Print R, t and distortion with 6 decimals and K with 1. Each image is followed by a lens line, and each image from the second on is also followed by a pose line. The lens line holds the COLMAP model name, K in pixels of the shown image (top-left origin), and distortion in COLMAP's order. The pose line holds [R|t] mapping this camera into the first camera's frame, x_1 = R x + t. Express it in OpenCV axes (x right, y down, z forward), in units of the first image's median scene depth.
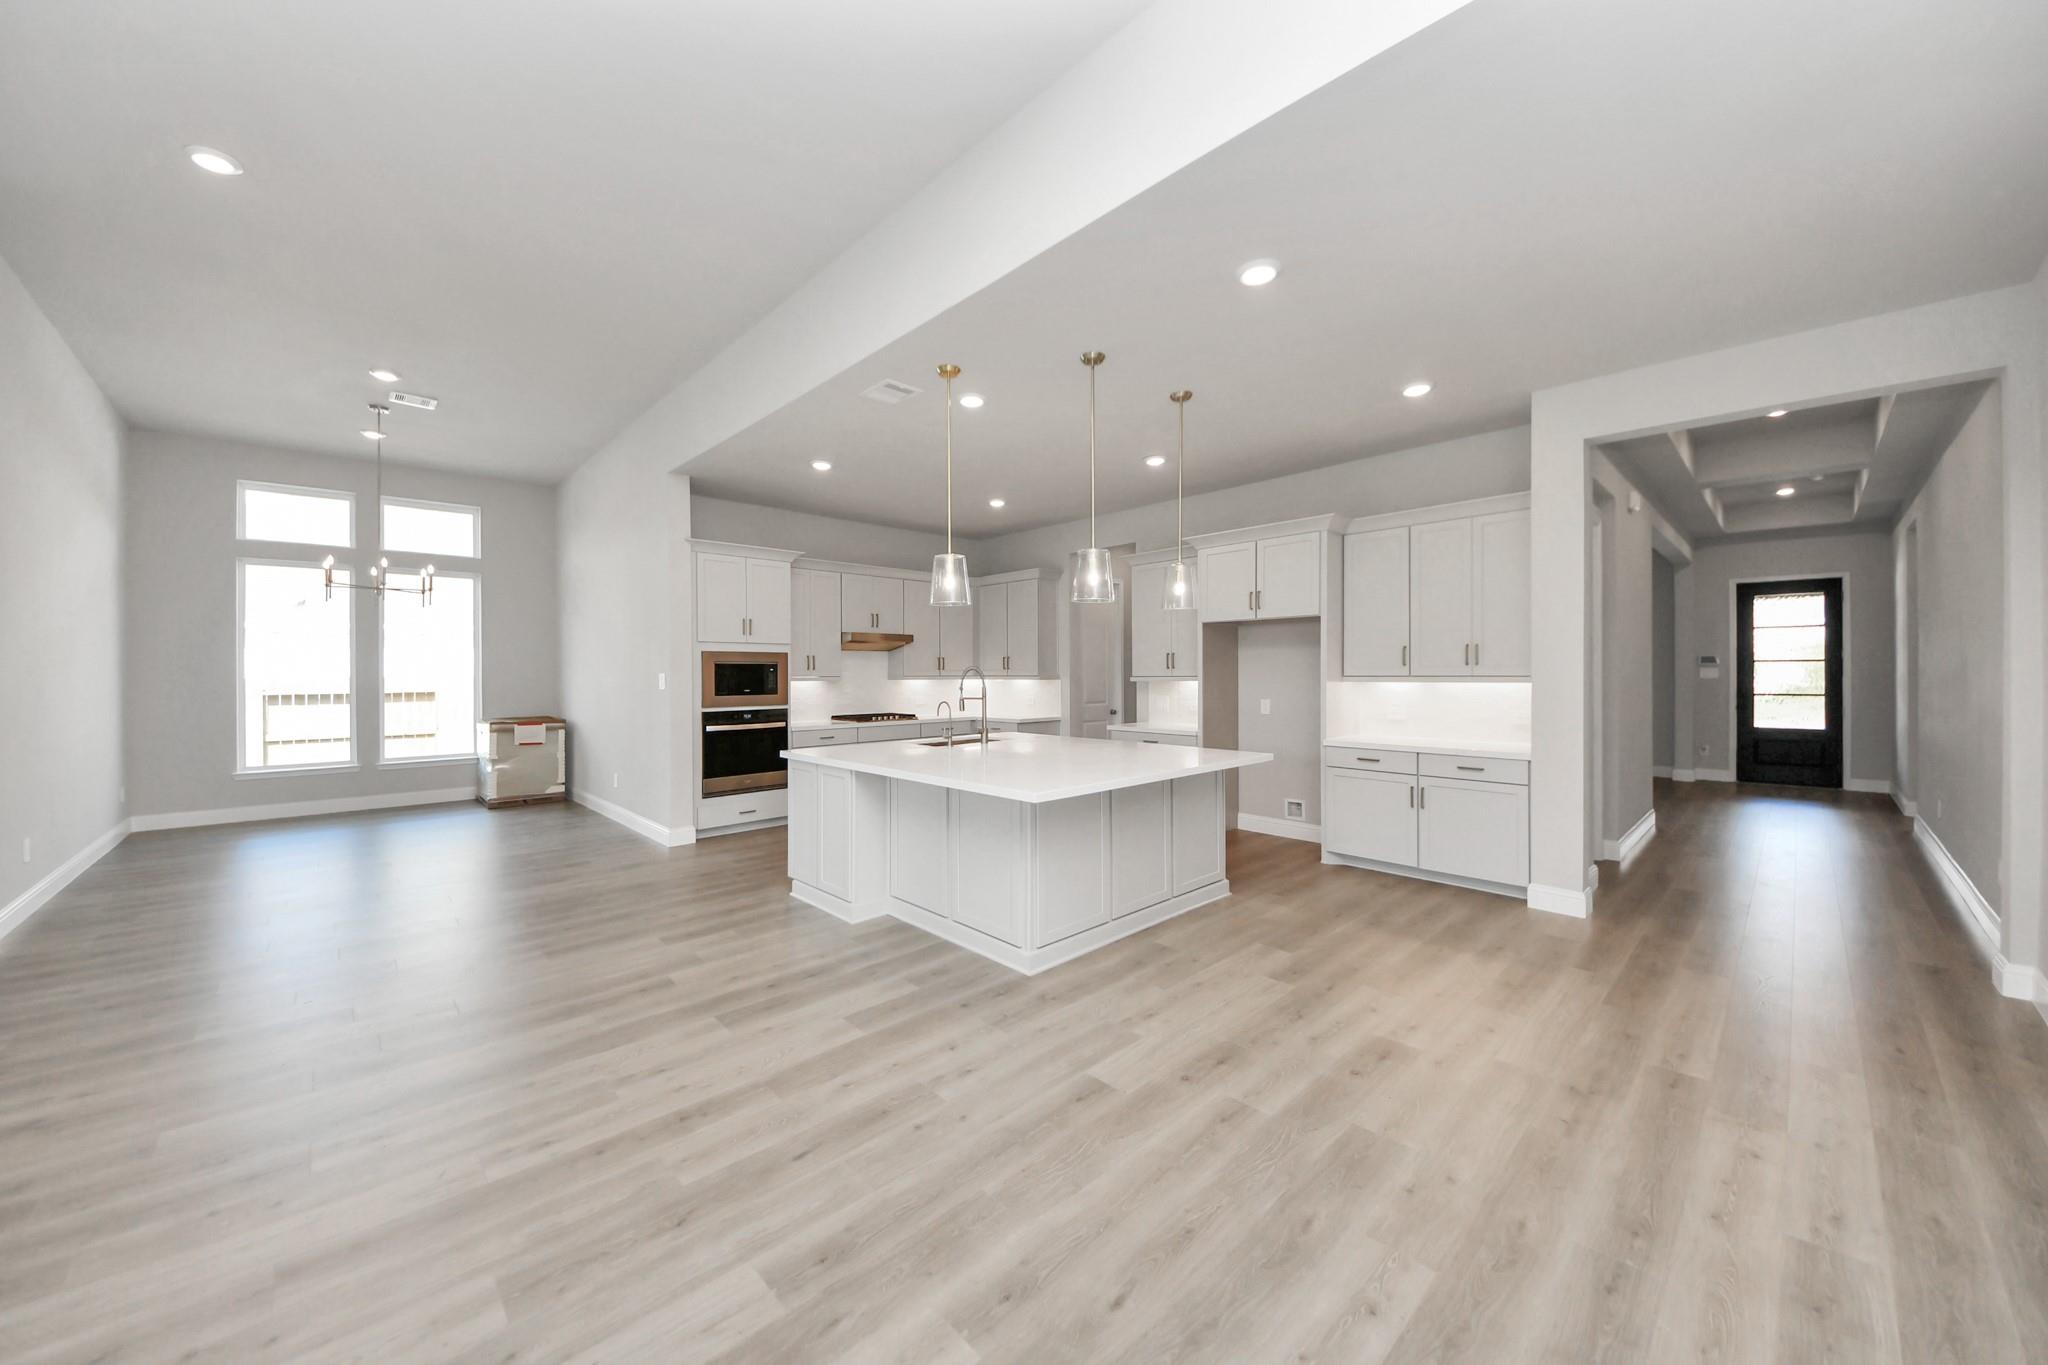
lens RADIAL K [[748.1, 0, 1020.5], [0, 748.1, 676.9], [0, 0, 1]] dist [0.001222, 0.000061]
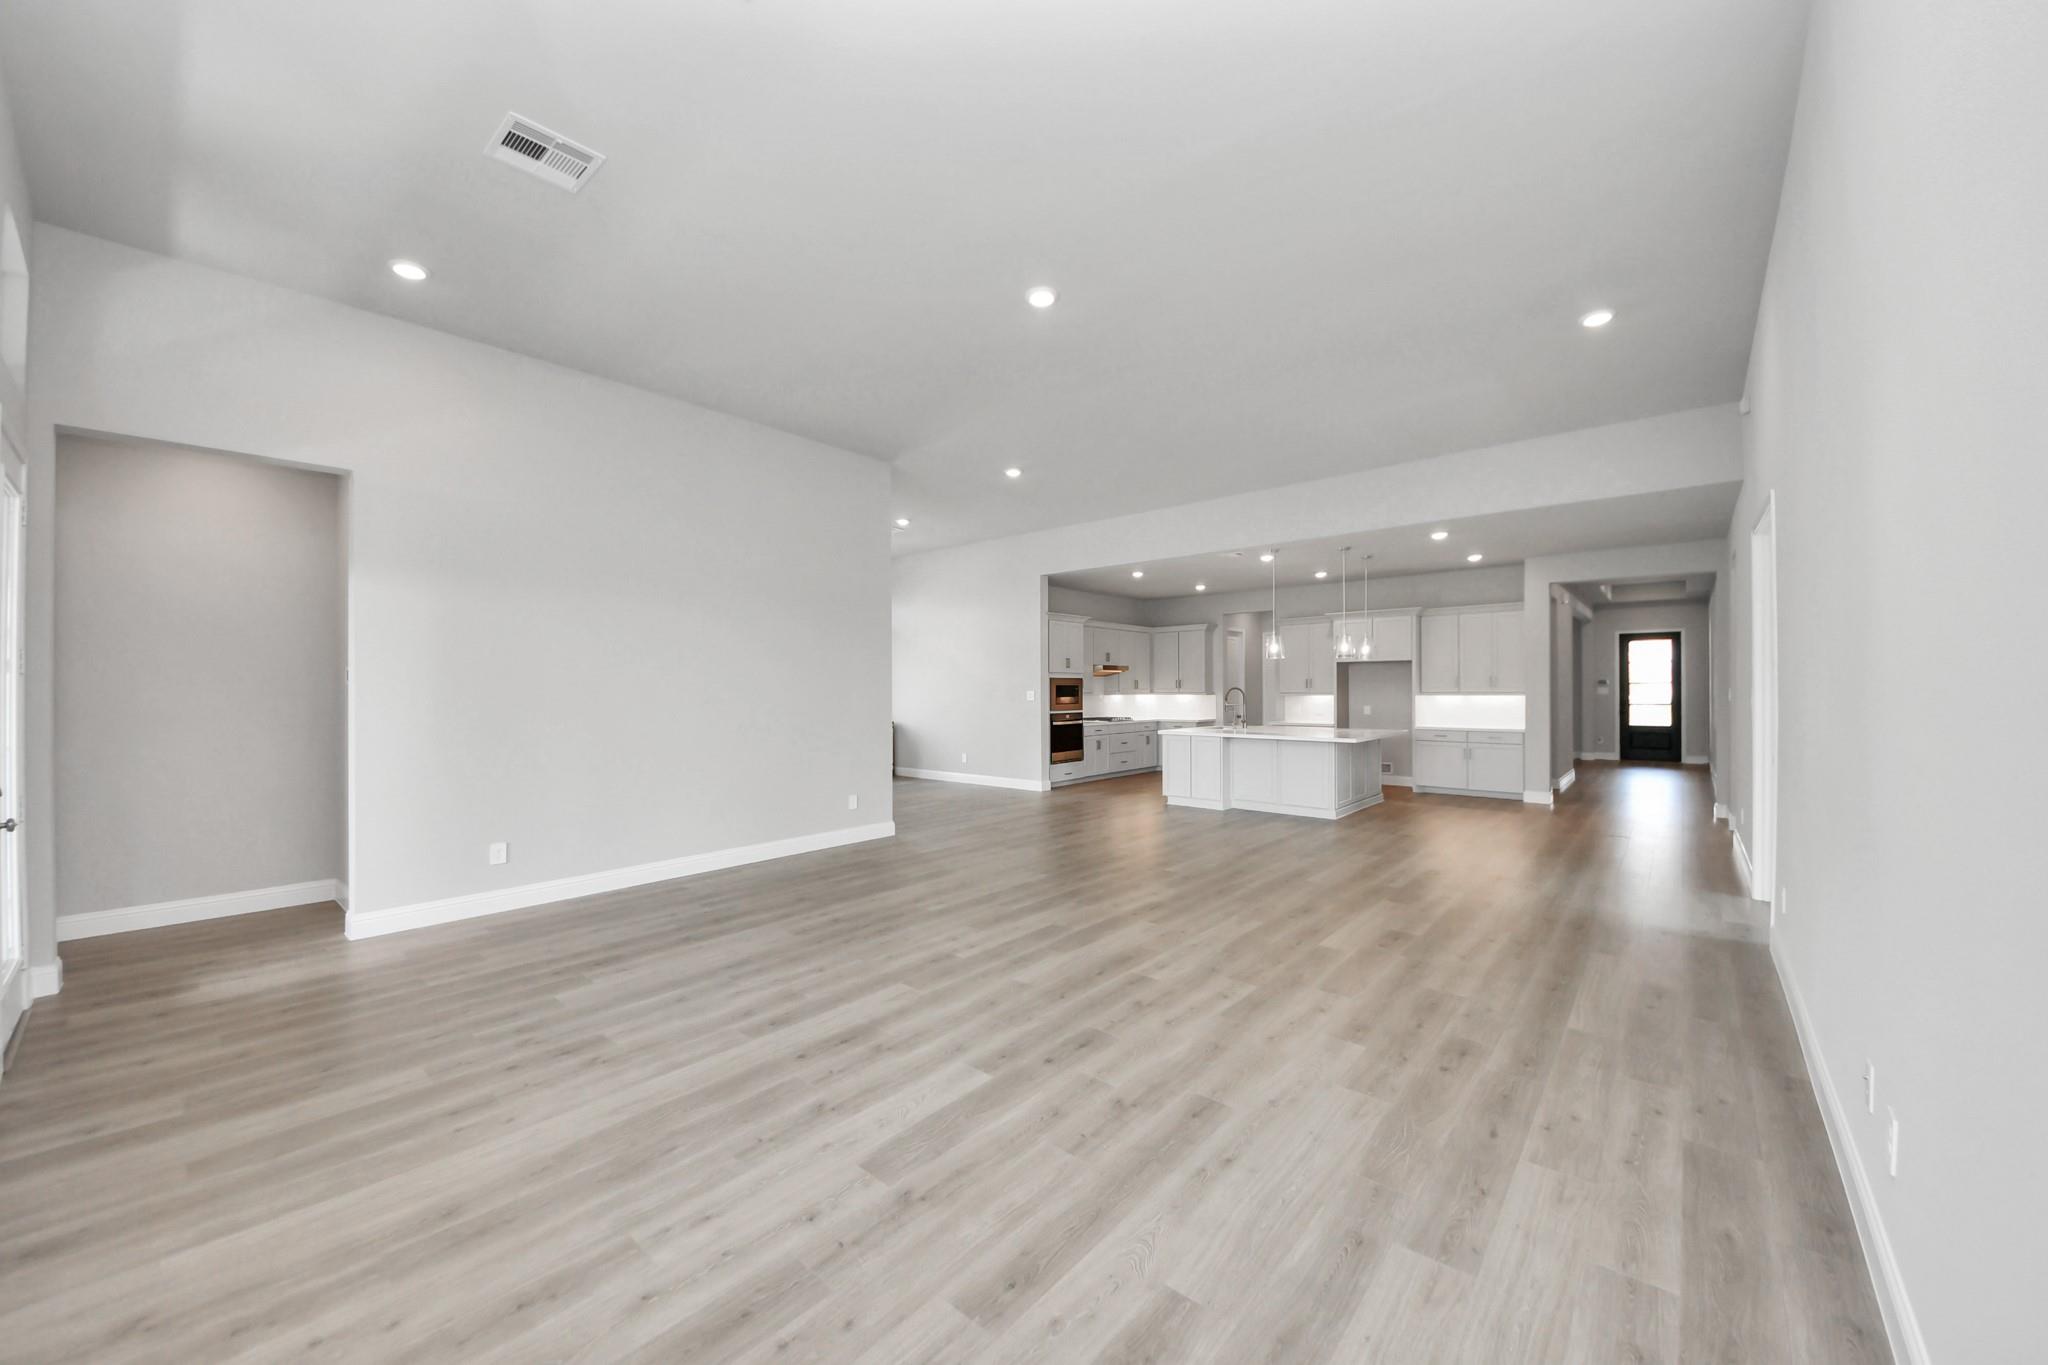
lens RADIAL K [[833.1, 0, 1006.9], [0, 833.1, 679.6], [0, 0, 1]] dist [0.028993, -0.000363]
pose [[0.991952, 0.002160, 0.126600, -0.751721], [0.000516, 0.999777, -0.021102, 0.010684], [-0.126617, 0.020998, 0.991729, -0.825232]]
